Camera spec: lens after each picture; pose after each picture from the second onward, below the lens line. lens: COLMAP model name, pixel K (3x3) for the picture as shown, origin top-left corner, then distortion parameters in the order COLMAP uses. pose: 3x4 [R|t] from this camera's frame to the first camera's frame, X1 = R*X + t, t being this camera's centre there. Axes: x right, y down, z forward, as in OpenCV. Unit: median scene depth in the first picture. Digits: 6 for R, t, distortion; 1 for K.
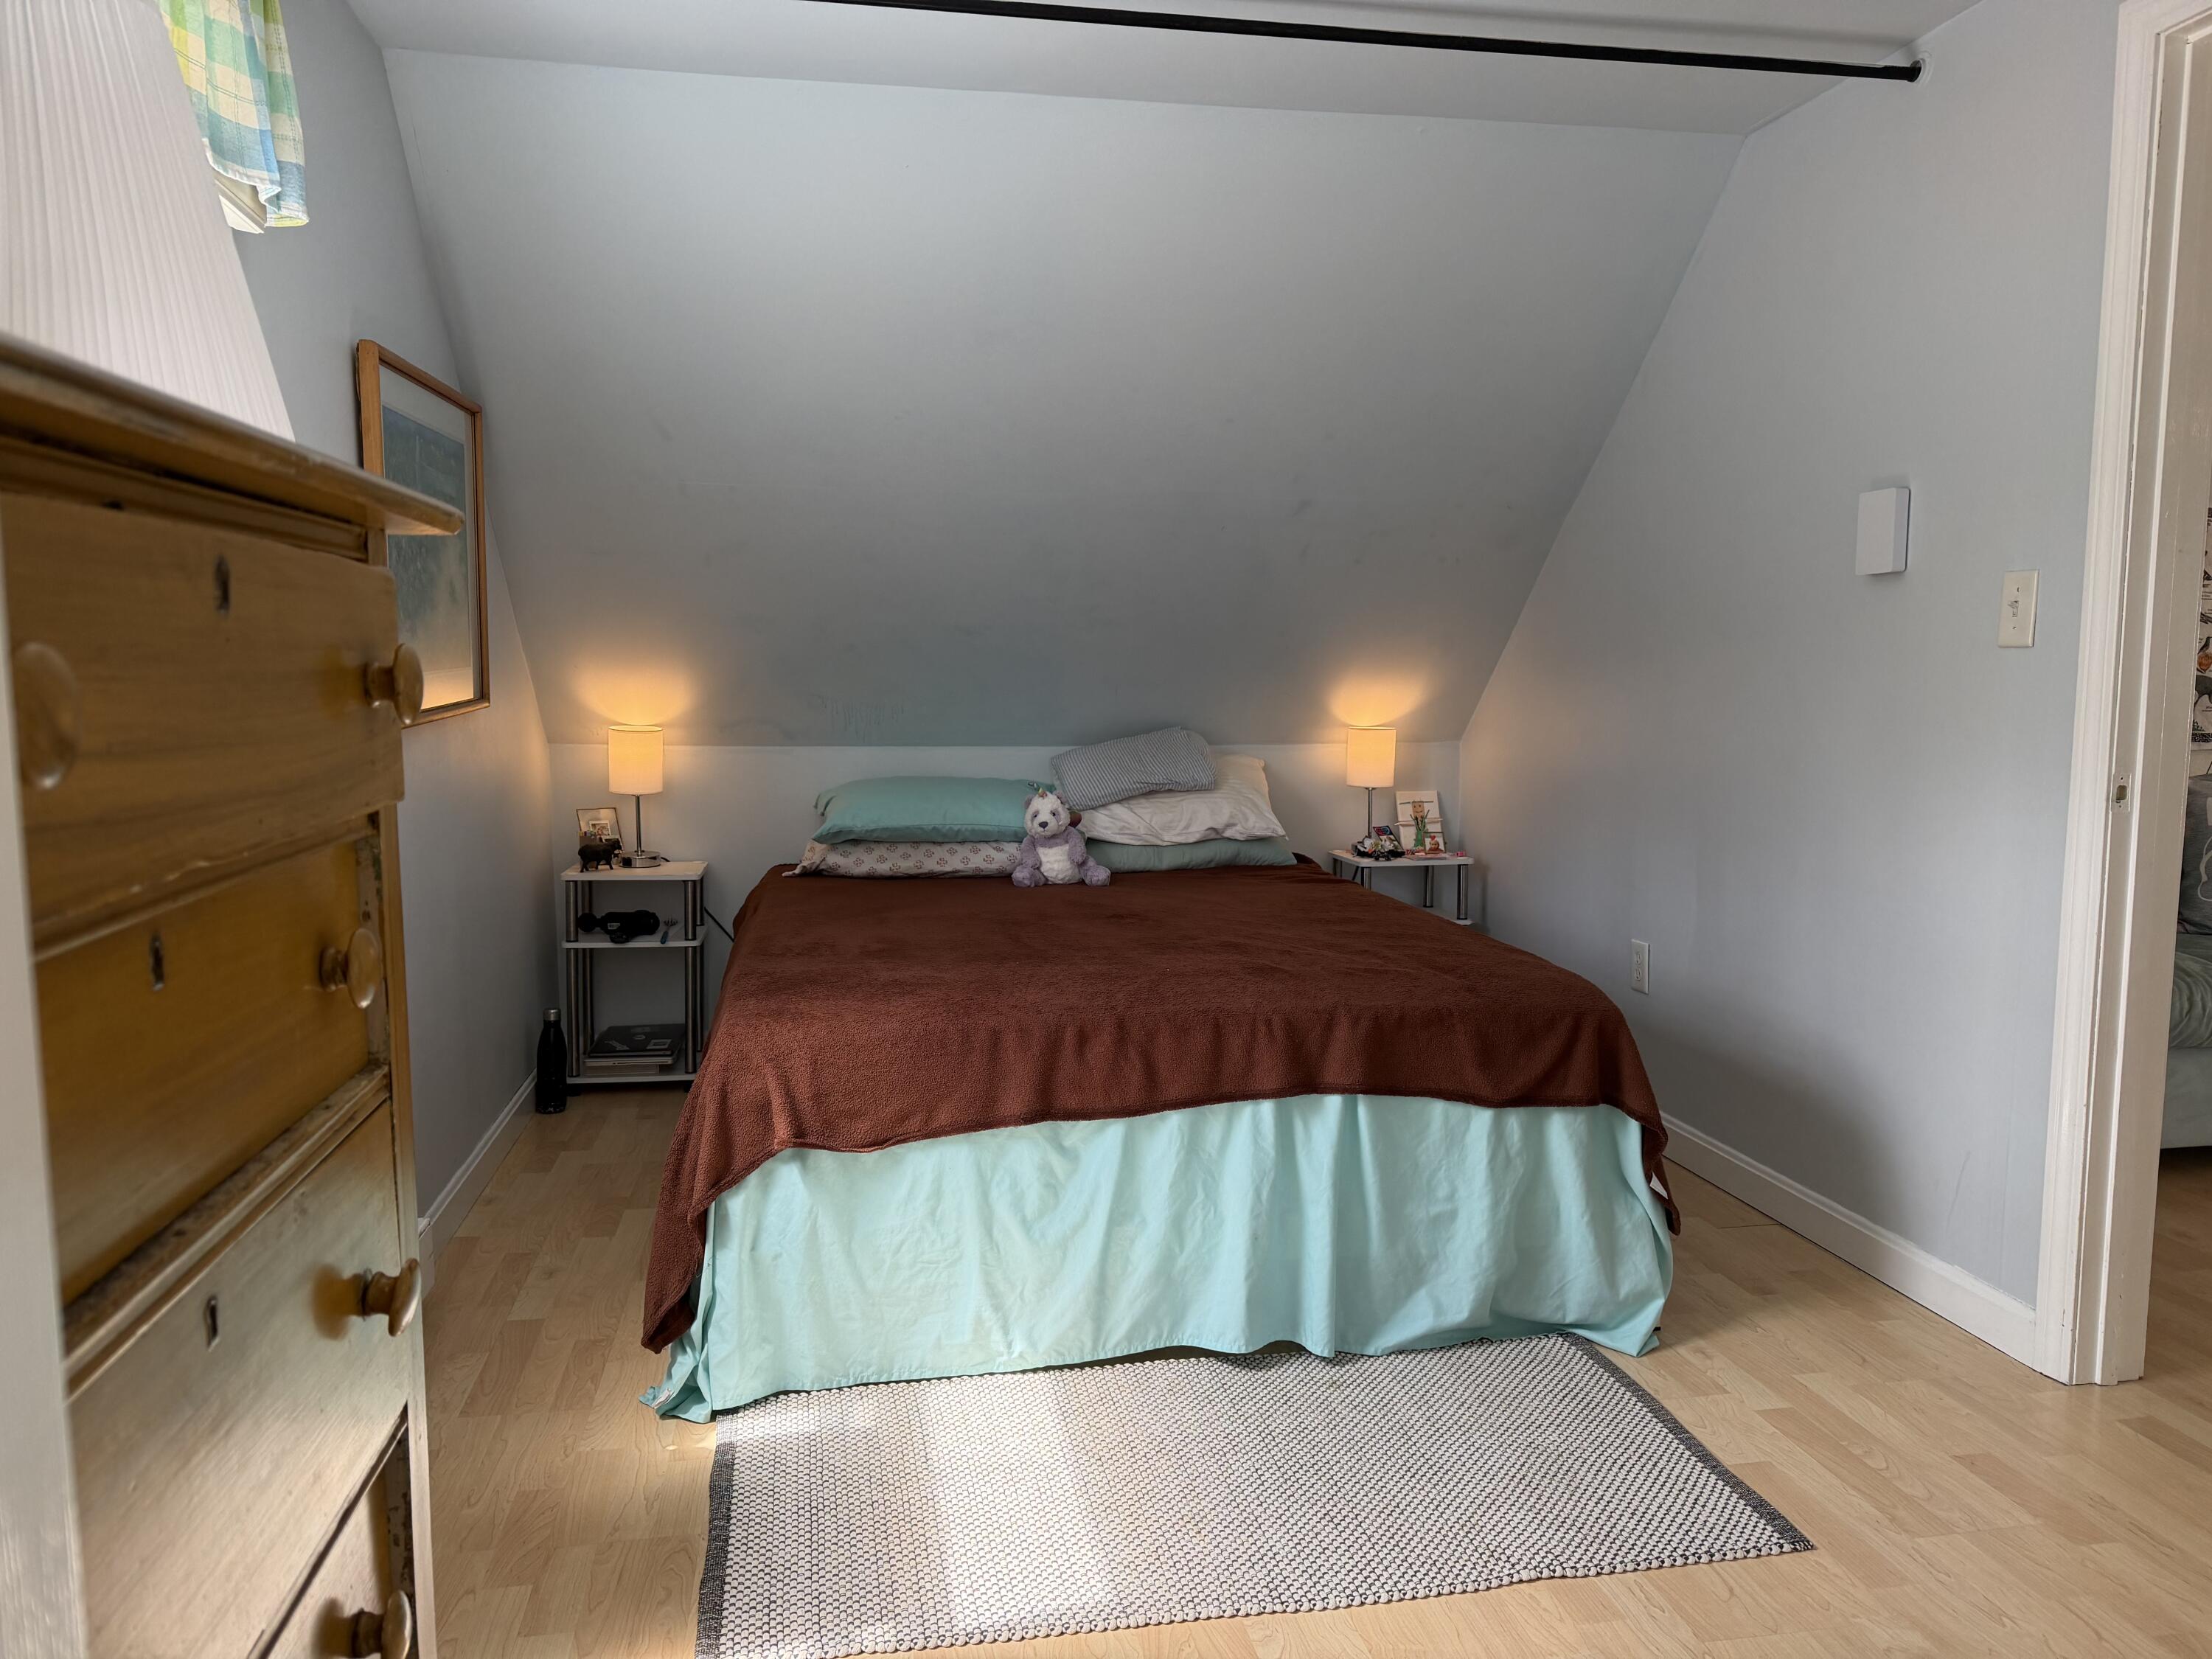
lens RADIAL K [[1548.1, 0, 1121.4], [0, 1548.1, 824.9], [0, 0, 1]] dist [0.050471, -0.063898]
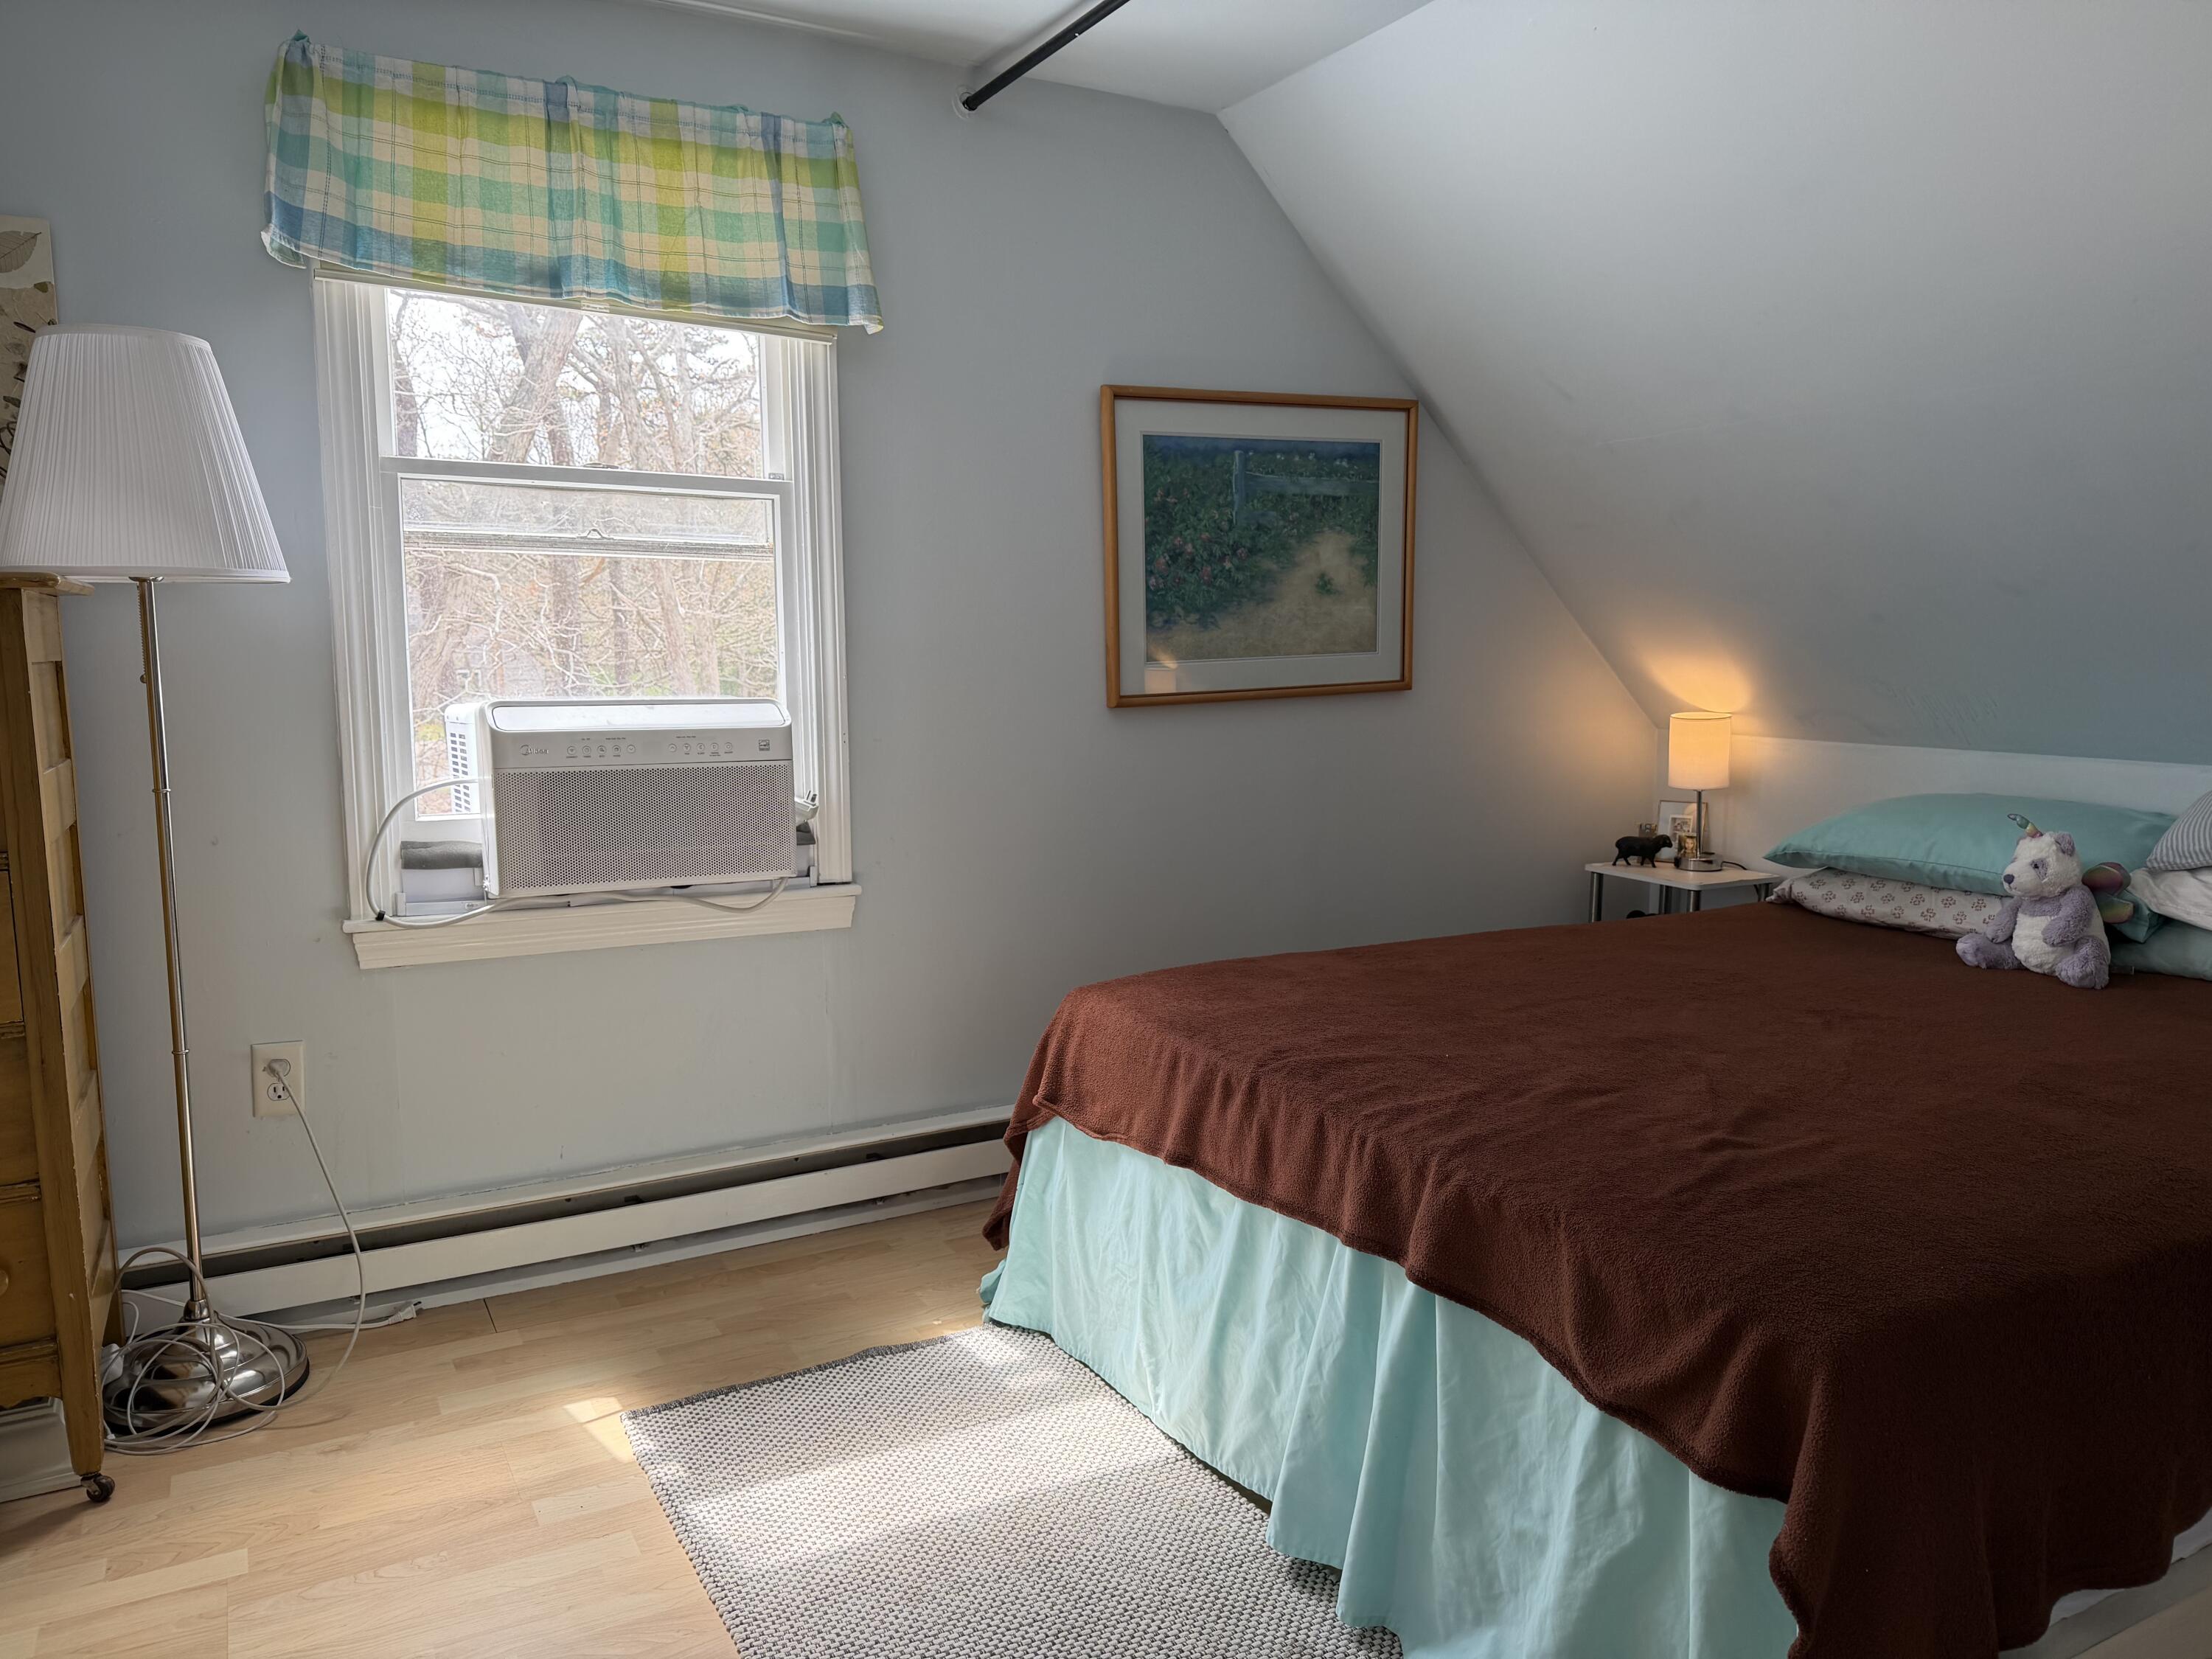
lens RADIAL K [[1548.1, 0, 1064.5], [0, 1548.1, 831.1], [0, 0, 1]] dist [0.050471, -0.063898]
pose [[0.320907, 0.109068, -0.940810, 0.703570], [-0.090103, 0.992357, 0.084311, -0.063838], [0.942815, 0.057714, 0.328282, 0.607464]]
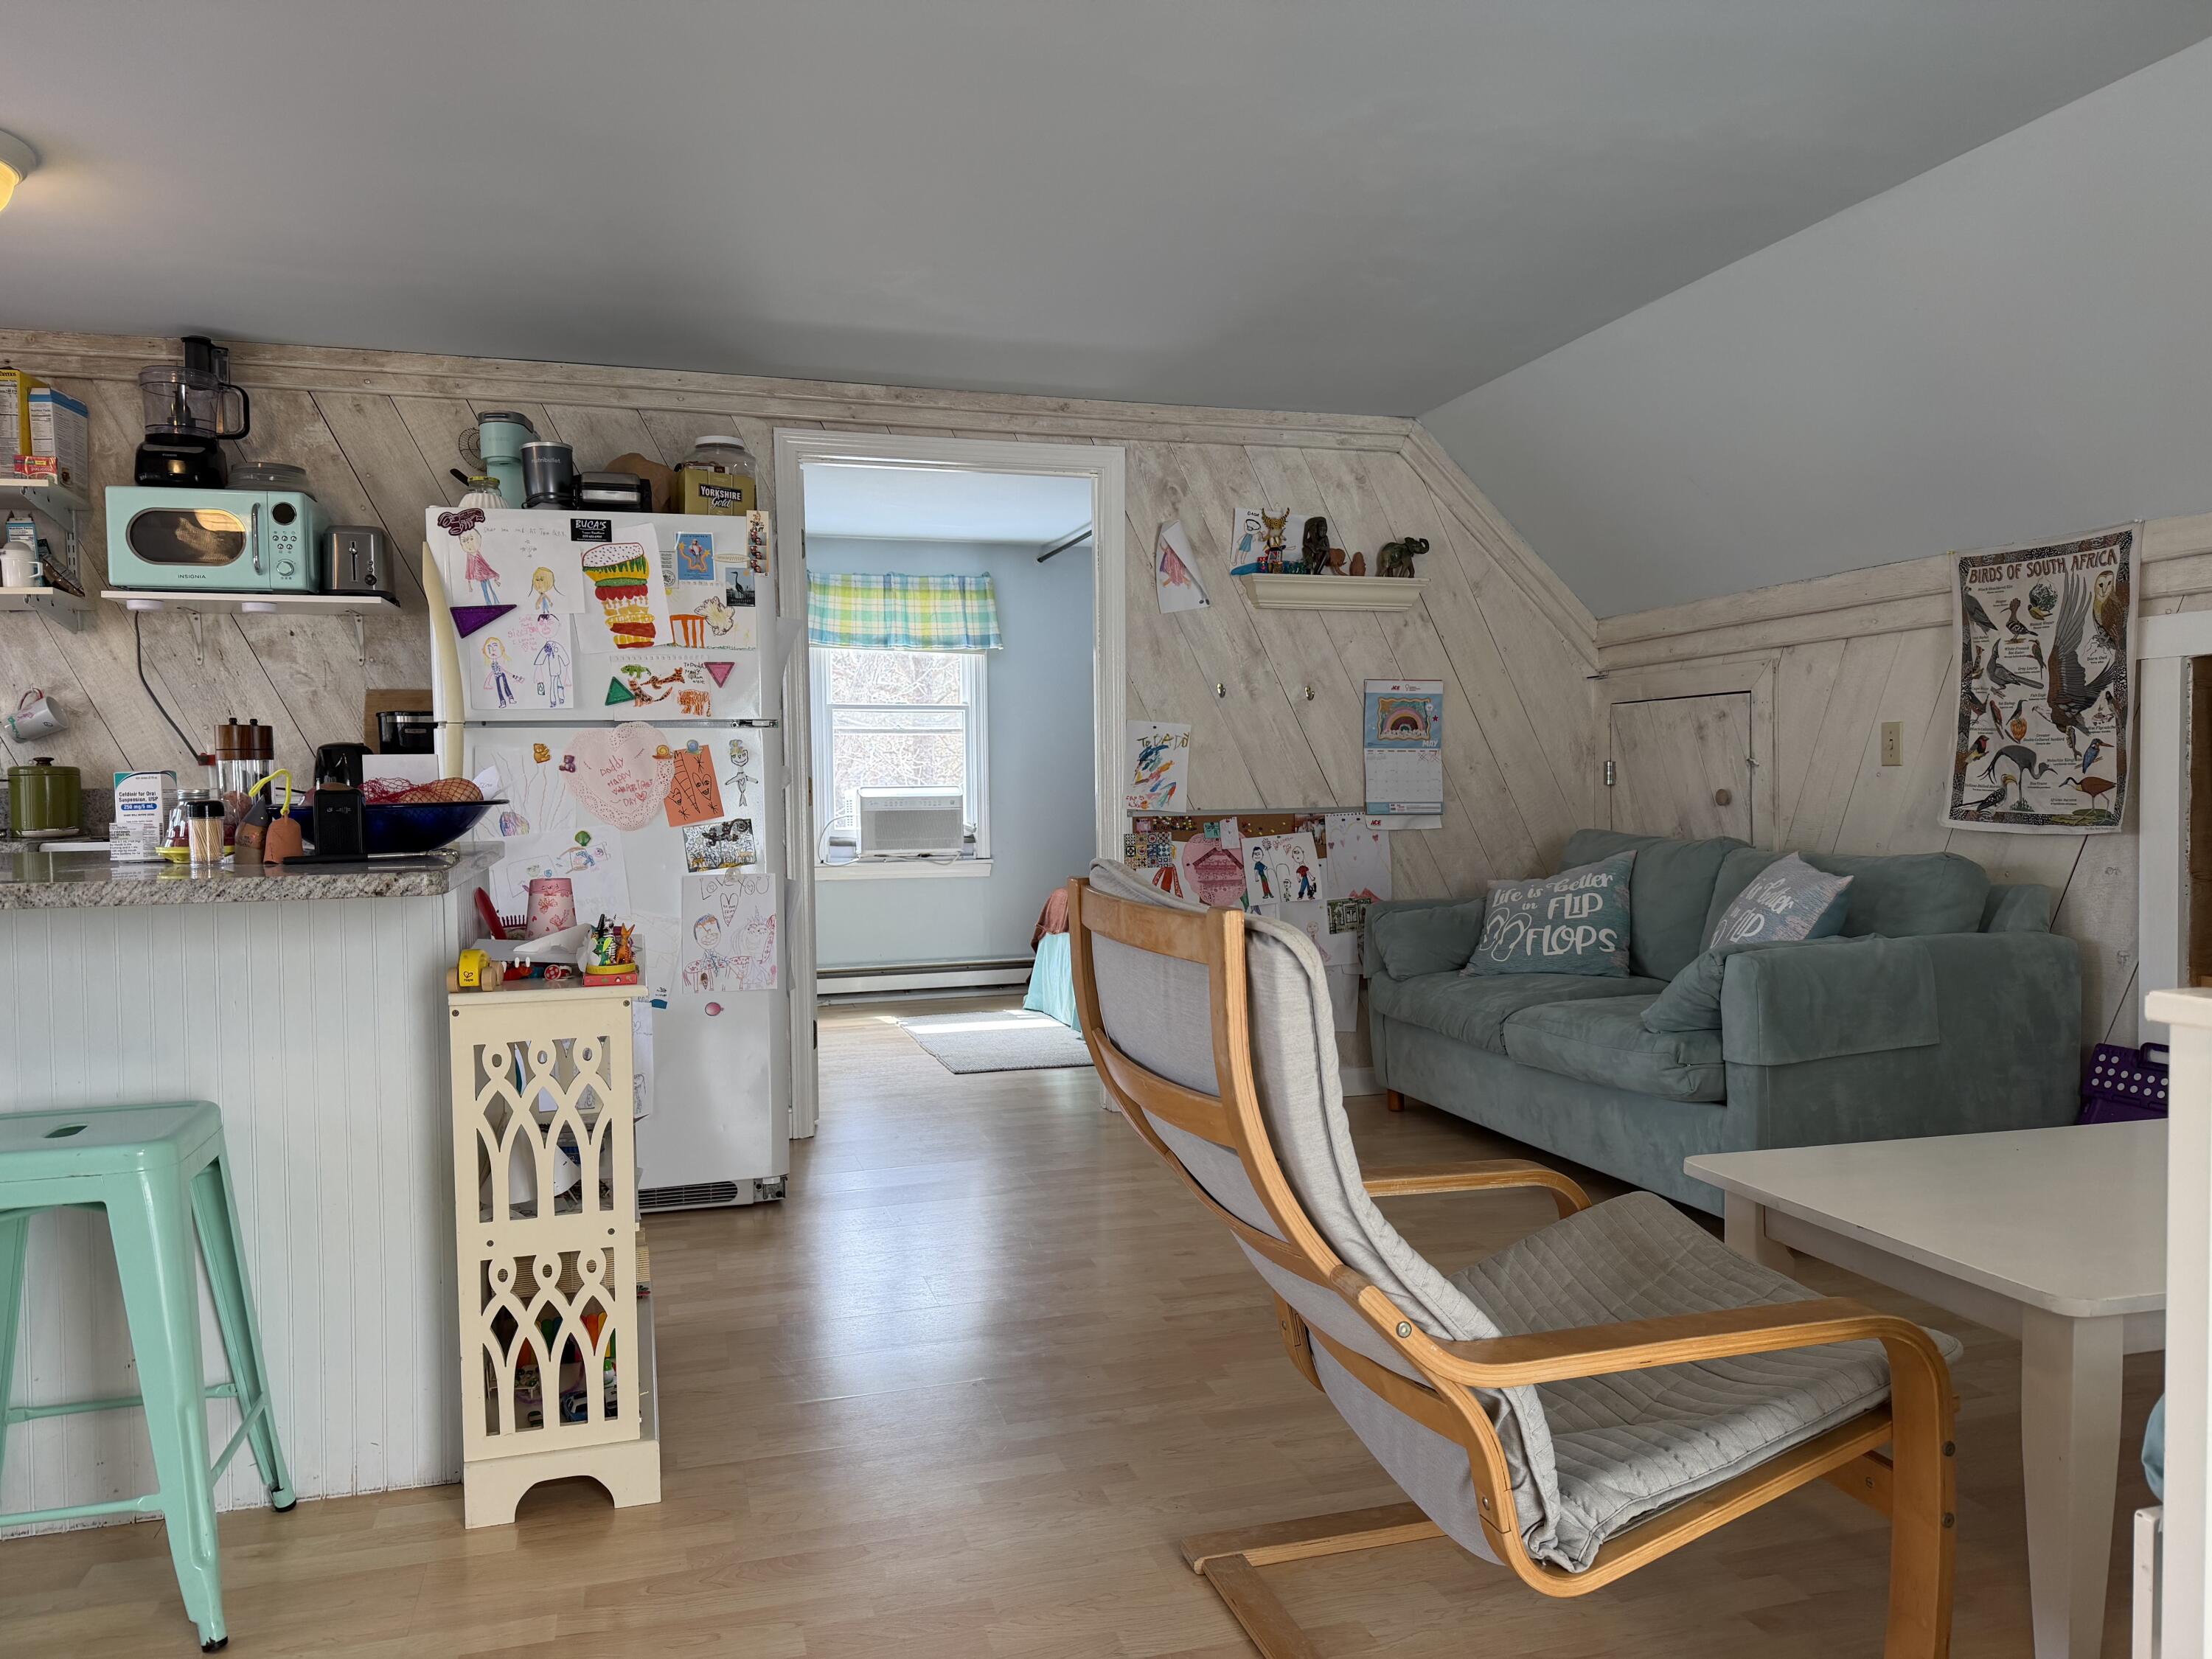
lens RADIAL K [[1548.1, 0, 1100.6], [0, 1548.1, 839.4], [0, 0, 1]] dist [0.050471, -0.063898]
pose [[0.107229, 0.052434, -0.992851, 2.450657], [-0.087896, 0.995198, 0.043065, -0.093163], [0.990341, 0.082650, 0.111323, 0.707832]]
